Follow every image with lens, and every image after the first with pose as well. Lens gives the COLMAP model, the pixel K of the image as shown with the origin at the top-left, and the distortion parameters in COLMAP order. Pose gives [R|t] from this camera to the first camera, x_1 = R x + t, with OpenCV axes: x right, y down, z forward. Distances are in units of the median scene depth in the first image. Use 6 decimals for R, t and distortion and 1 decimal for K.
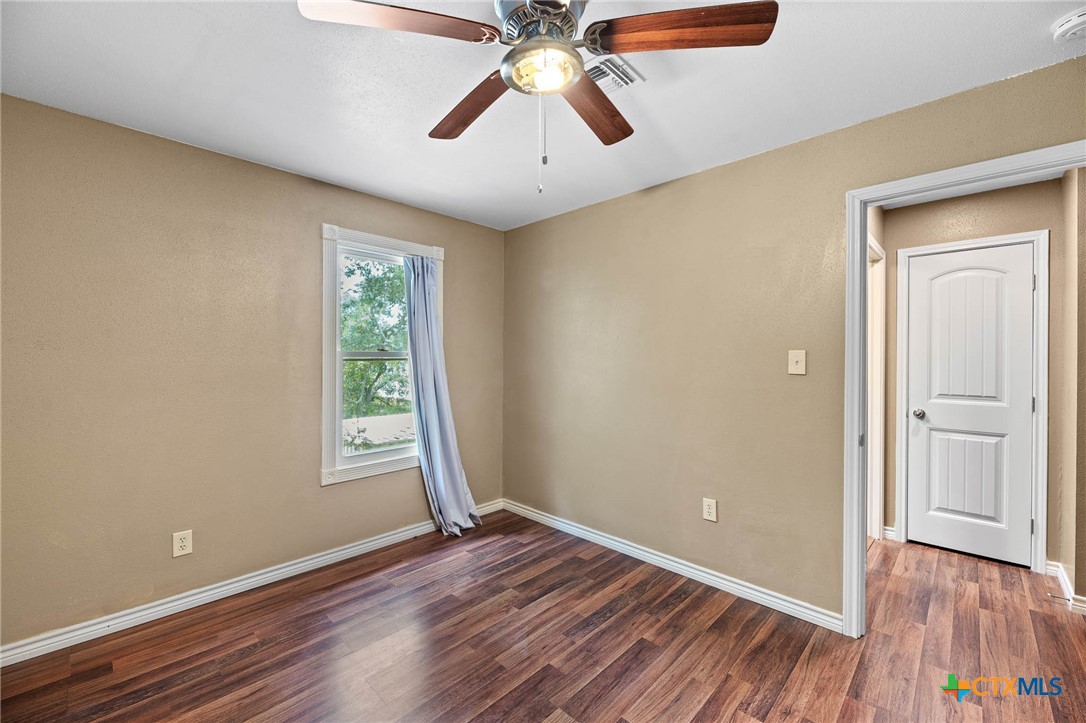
lens RADIAL K [[445.2, 0, 551.7], [0, 445.2, 359.6], [0, 0, 1]] dist [-0.000995, -0.000226]
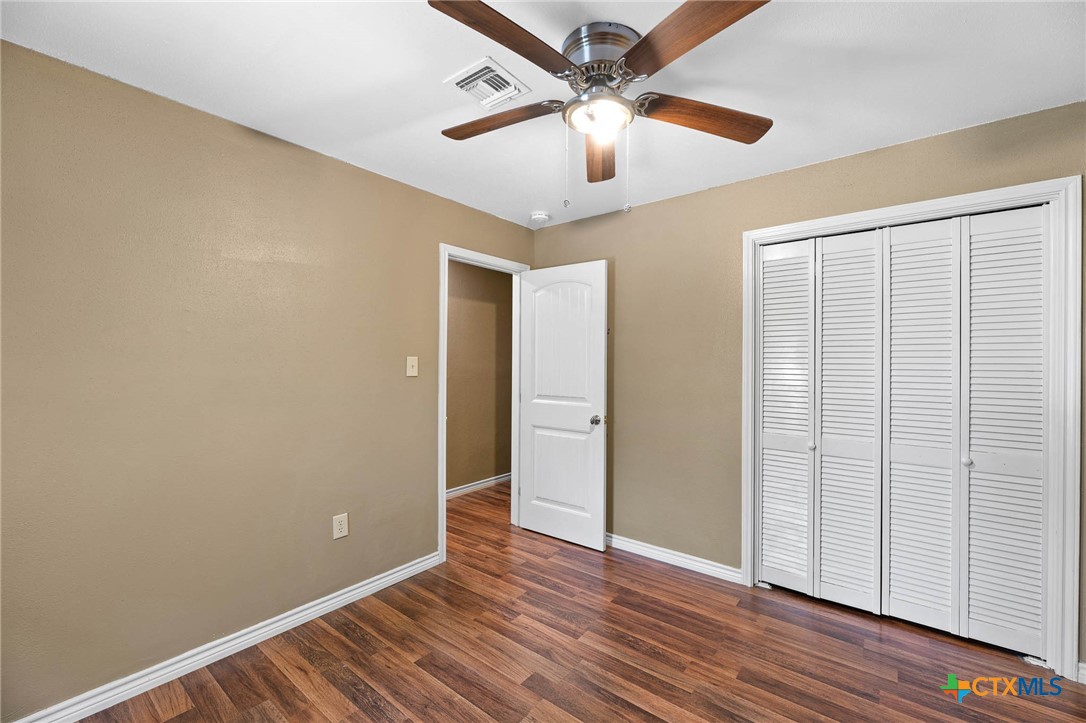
lens RADIAL K [[445.2, 0, 551.7], [0, 445.2, 359.6], [0, 0, 1]] dist [-0.000995, -0.000226]
pose [[-0.098912, -0.002924, 0.995092, -0.695545], [-0.002224, 0.999994, 0.002717, -0.017483], [-0.995094, -0.001944, -0.098918, 0.737239]]
